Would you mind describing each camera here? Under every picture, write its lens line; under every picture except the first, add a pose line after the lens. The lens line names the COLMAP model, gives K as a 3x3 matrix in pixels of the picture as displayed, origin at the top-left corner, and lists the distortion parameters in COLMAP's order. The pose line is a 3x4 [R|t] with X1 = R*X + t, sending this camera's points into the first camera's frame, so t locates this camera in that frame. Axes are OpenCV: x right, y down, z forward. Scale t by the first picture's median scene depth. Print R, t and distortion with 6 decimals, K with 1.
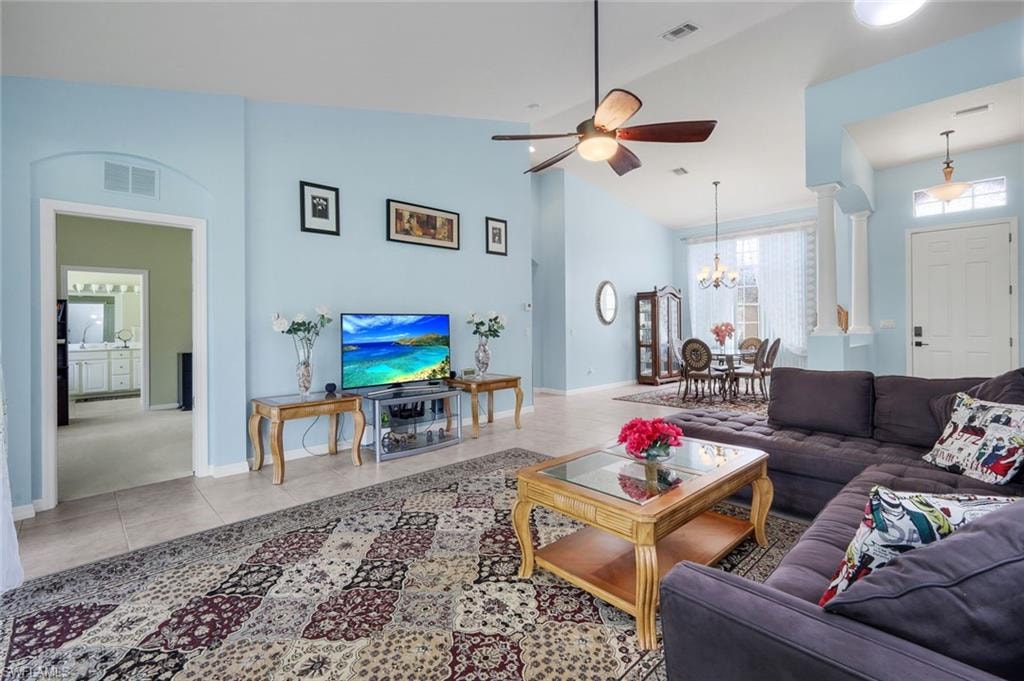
lens RADIAL K [[453.6, 0, 504.2], [0, 453.6, 327.8], [0, 0, 1]] dist [-0.005177, -0.000401]
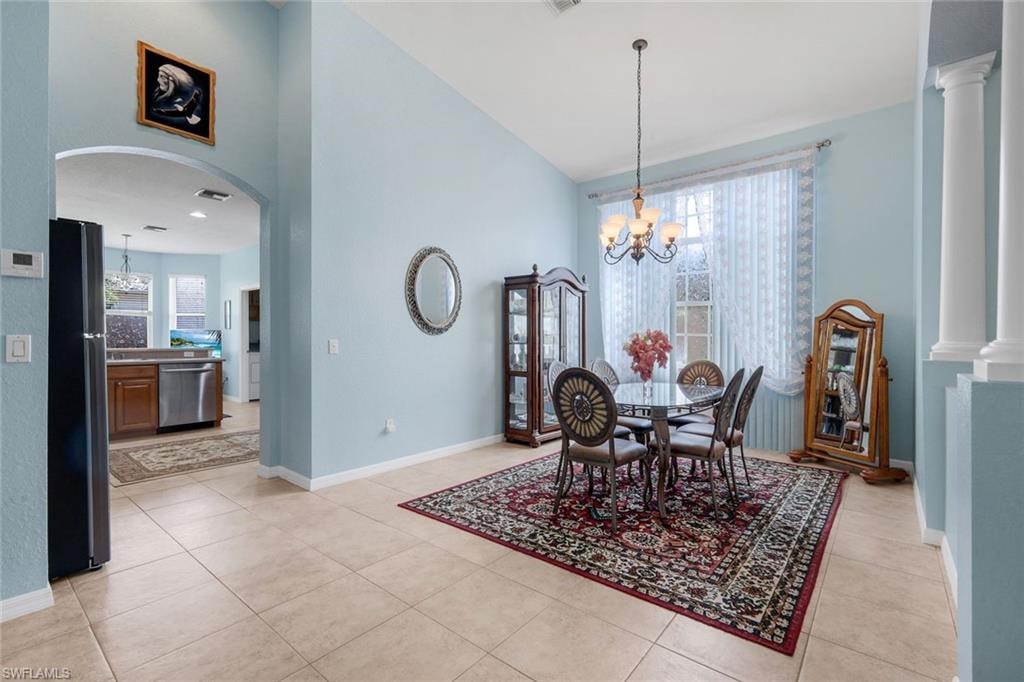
lens RADIAL K [[453.6, 0, 507.9], [0, 453.6, 339.5], [0, 0, 1]] dist [-0.005177, -0.000401]
pose [[0.991774, 0.015375, 0.127074, 0.244357], [-0.015178, 0.999882, -0.002516, 0.000149], [-0.127097, 0.000566, 0.991890, 0.483538]]
